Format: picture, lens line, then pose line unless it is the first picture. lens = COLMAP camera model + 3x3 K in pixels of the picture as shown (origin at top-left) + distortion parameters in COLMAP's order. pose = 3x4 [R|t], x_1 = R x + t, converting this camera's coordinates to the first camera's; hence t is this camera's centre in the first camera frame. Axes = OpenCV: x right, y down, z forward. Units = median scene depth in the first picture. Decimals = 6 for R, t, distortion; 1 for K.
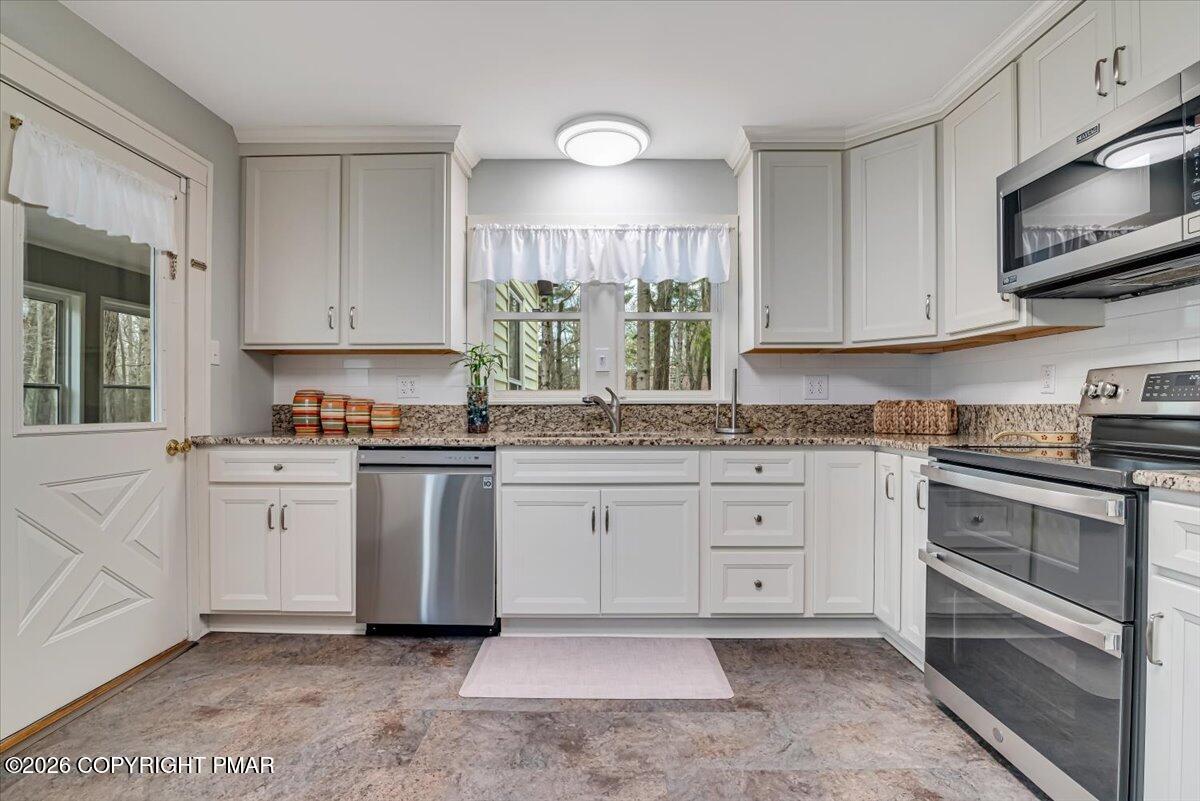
lens RADIAL K [[551.8, 0, 591.3], [0, 551.8, 406.9], [0, 0, 1]] dist [-0.014287, 0.000493]
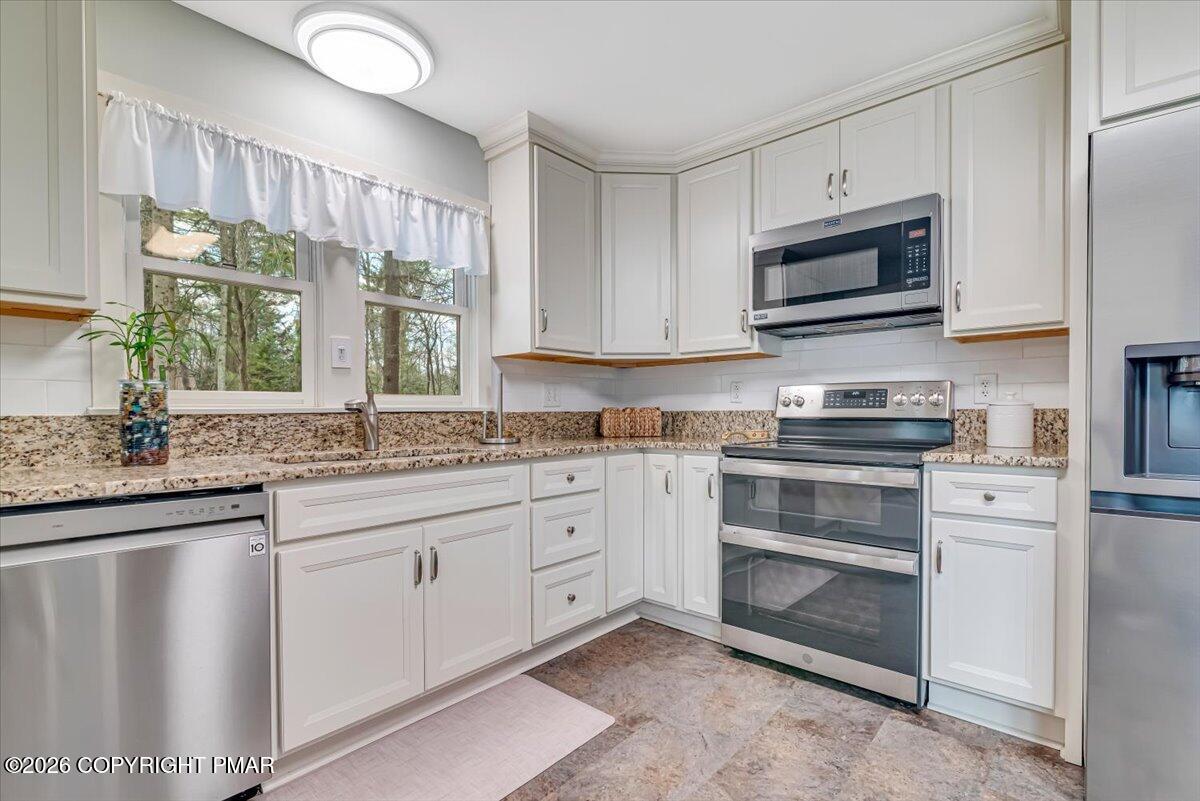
lens RADIAL K [[551.8, 0, 591.2], [0, 551.8, 421.5], [0, 0, 1]] dist [-0.014287, 0.000493]
pose [[0.652599, -0.017678, 0.757497, -0.371506], [0.008103, 0.999833, 0.016352, -0.002603], [-0.757660, -0.004533, 0.652634, 0.319906]]
